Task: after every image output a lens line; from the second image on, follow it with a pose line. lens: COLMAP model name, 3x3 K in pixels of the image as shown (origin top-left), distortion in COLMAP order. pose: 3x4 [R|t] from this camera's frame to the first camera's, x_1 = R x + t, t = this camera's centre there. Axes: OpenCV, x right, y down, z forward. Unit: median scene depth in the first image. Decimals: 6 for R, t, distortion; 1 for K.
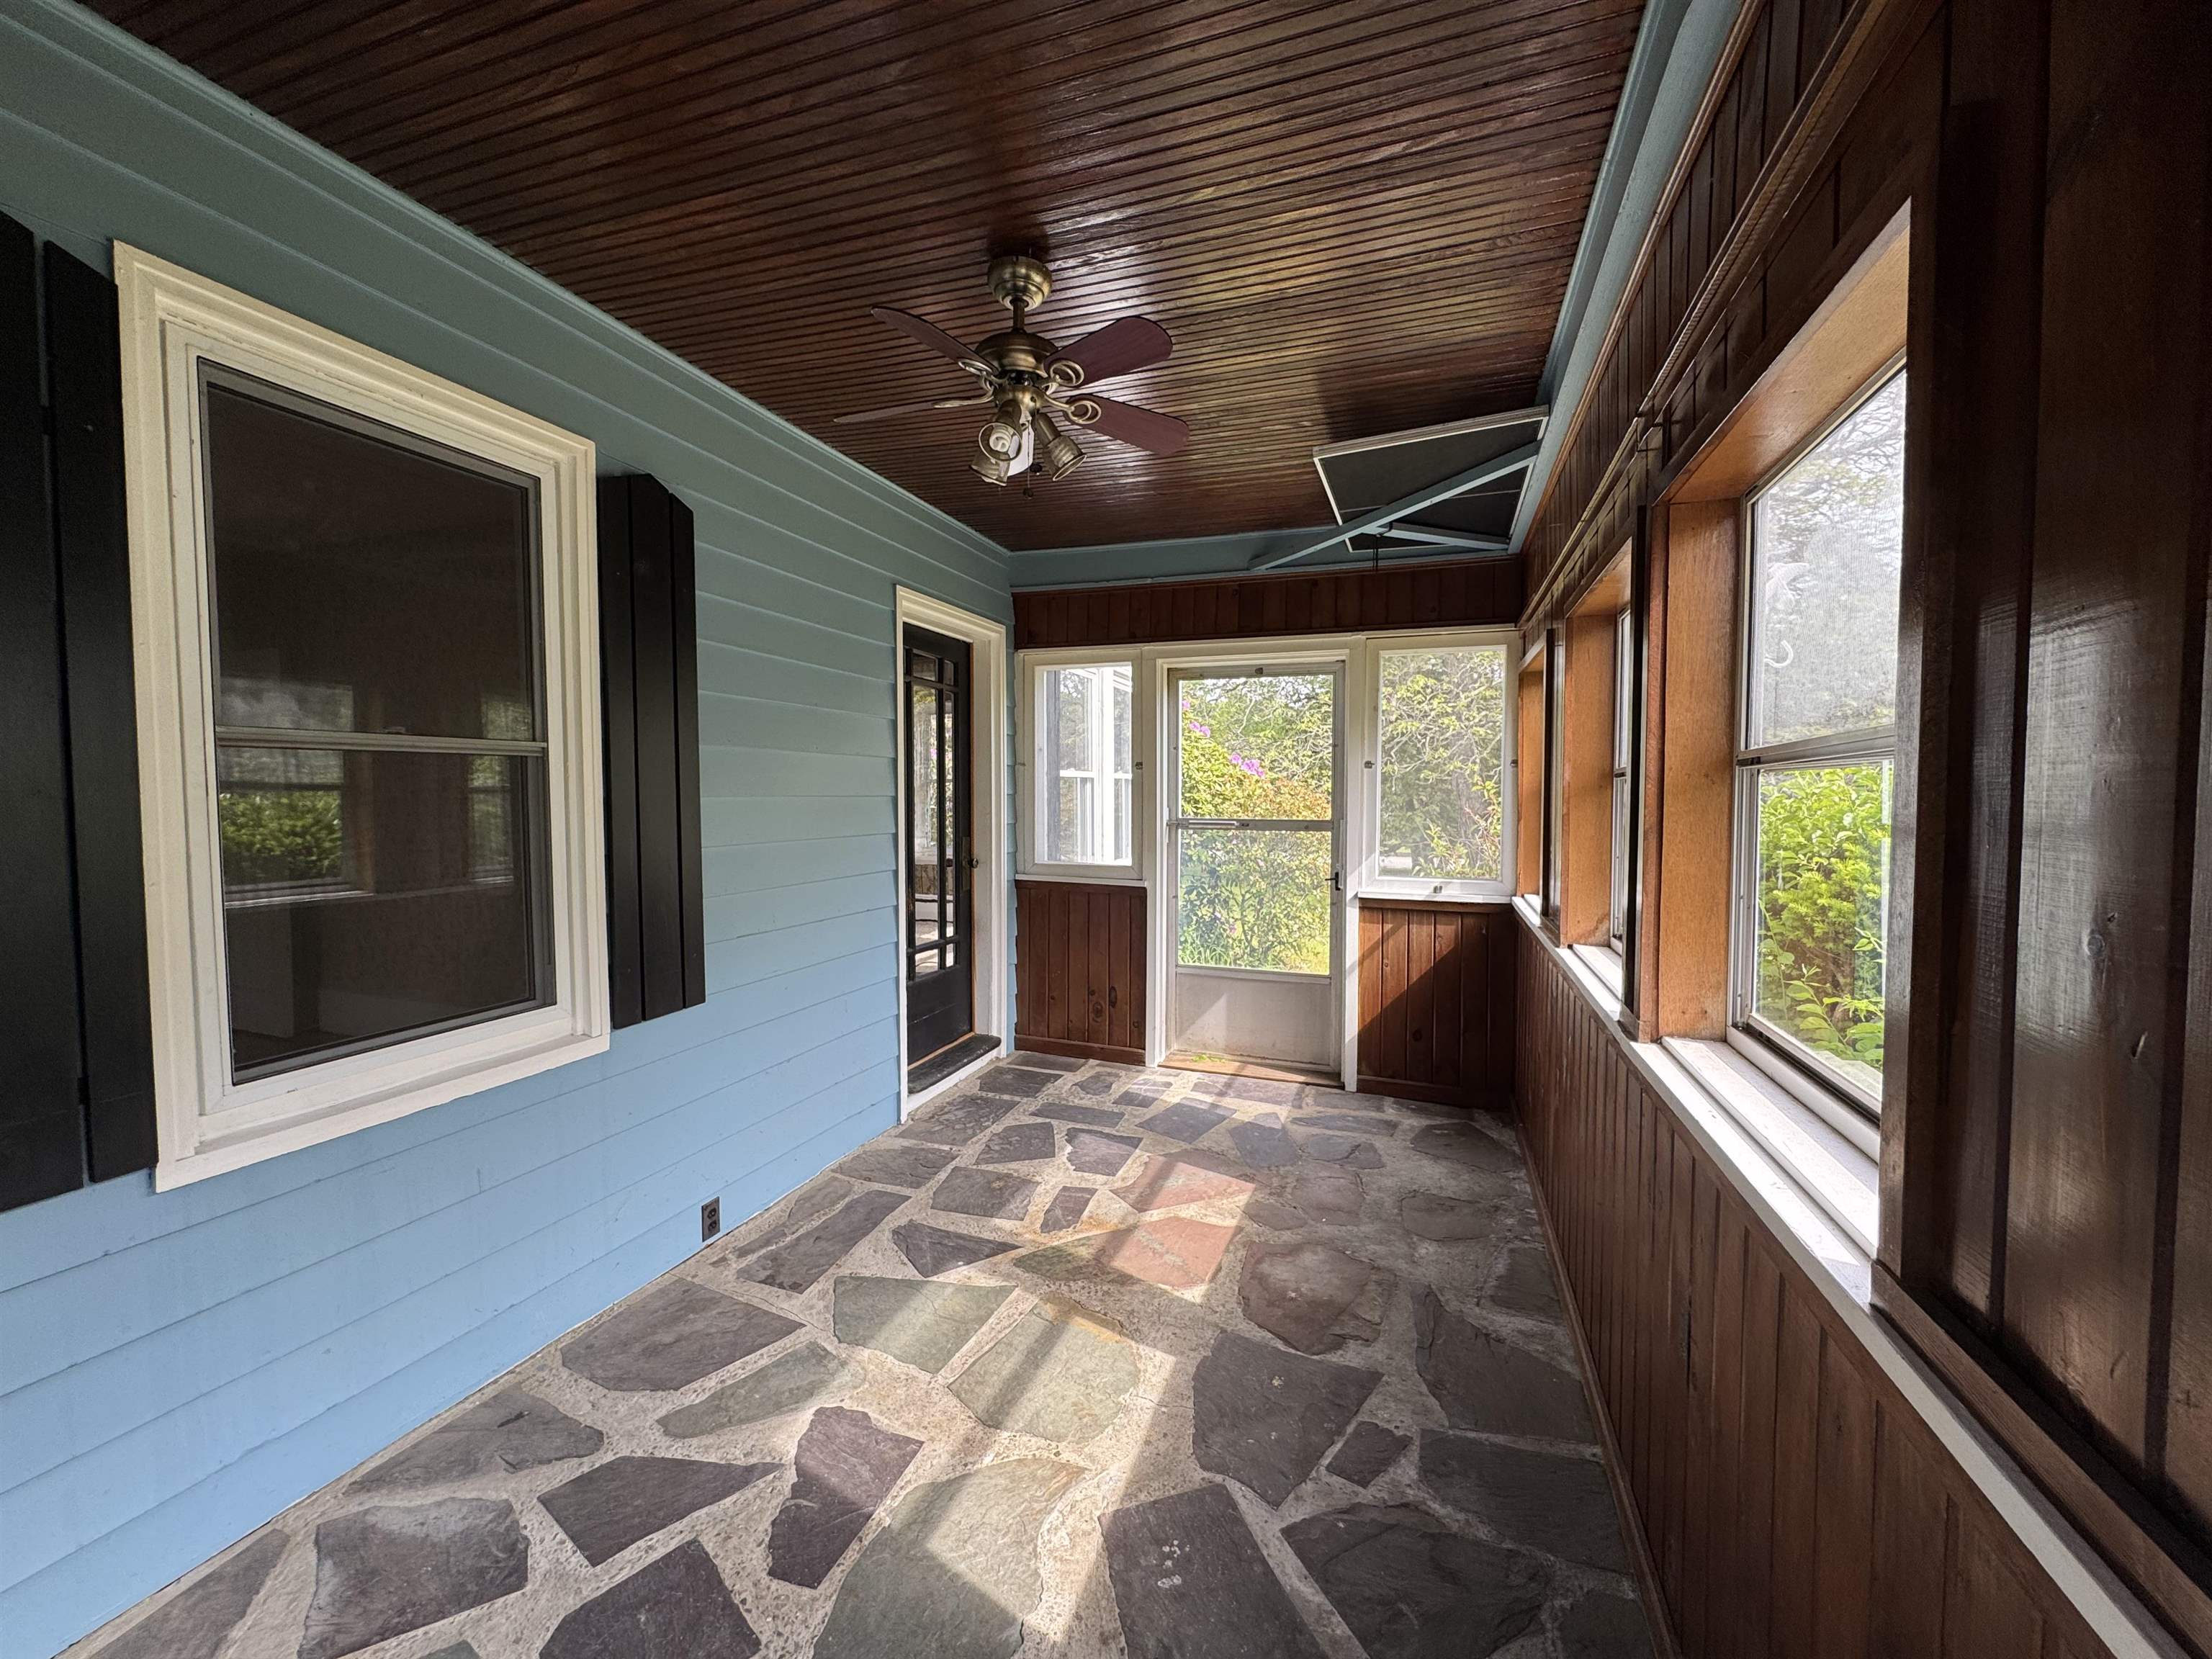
lens RADIAL K [[881.8, 0, 1110.4], [0, 881.8, 830.1], [0, 0, 1]] dist [-0.003382, 0.000731]
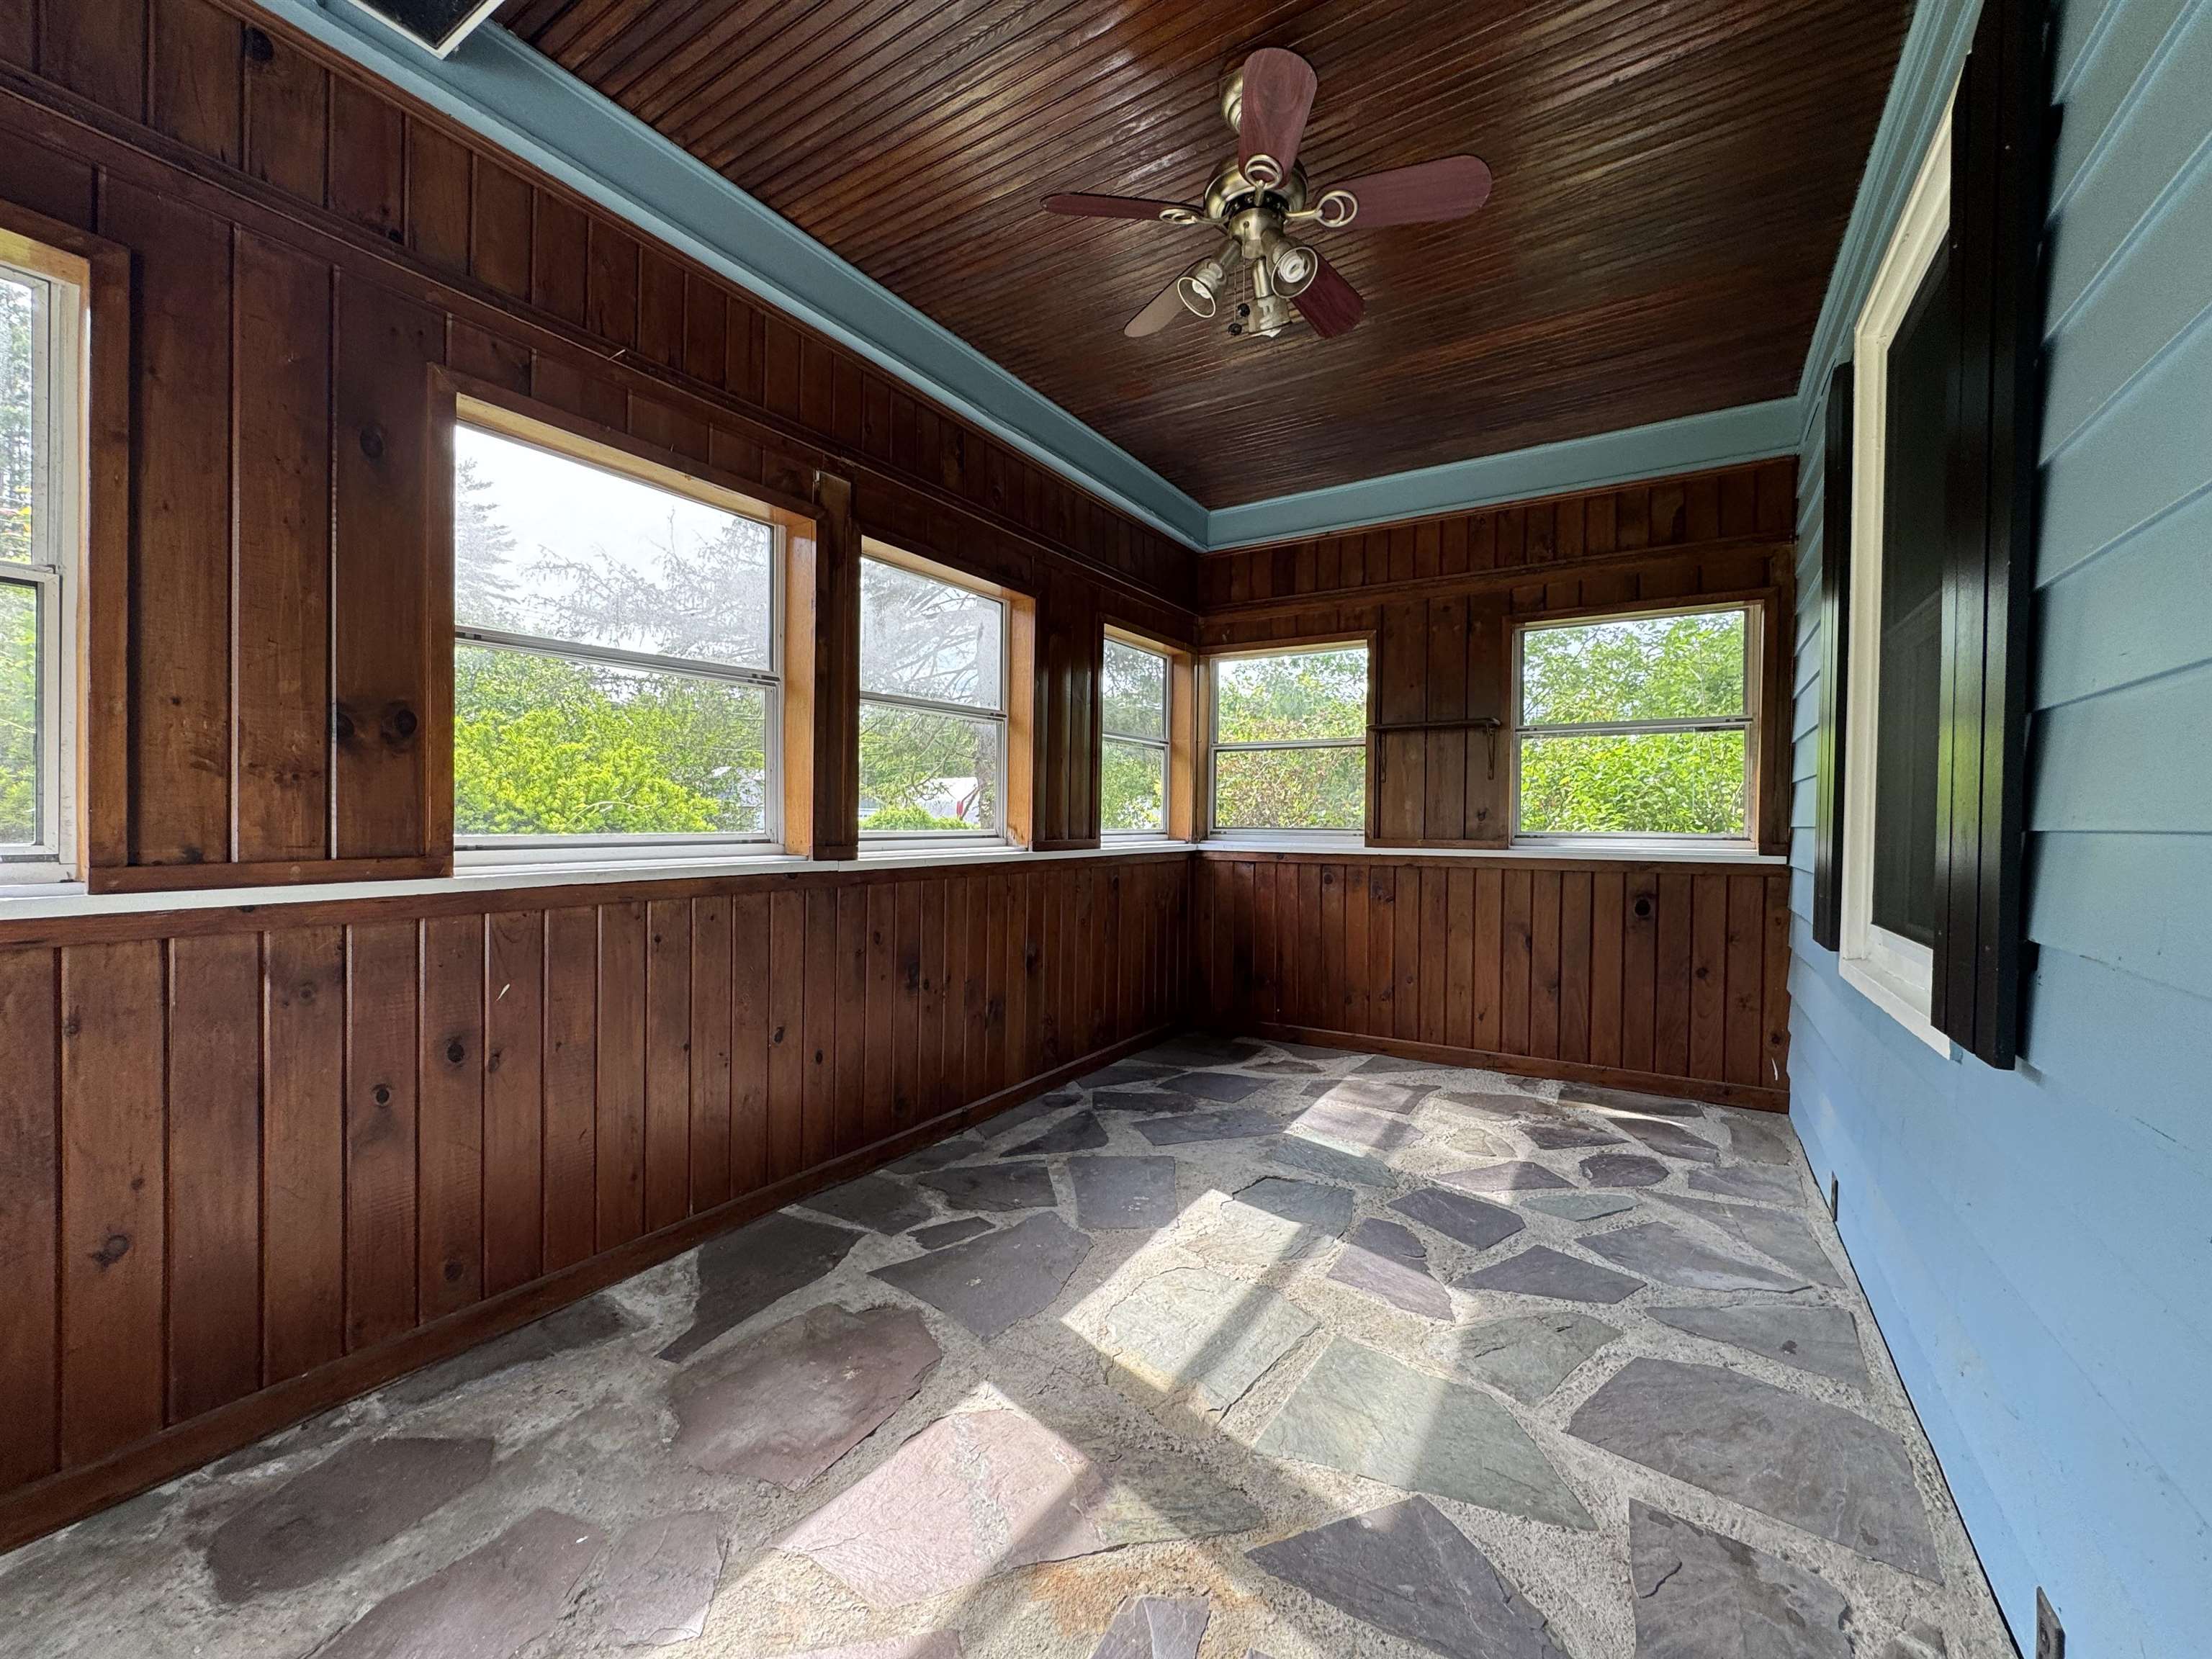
lens RADIAL K [[881.8, 0, 1109.4], [0, 881.8, 827.8], [0, 0, 1]] dist [-0.003382, 0.000731]
pose [[-0.975787, -0.011196, 0.218436, -0.164516], [0.000434, 0.998588, 0.053123, 0.071669], [-0.218722, 0.051931, -0.974404, 1.895506]]
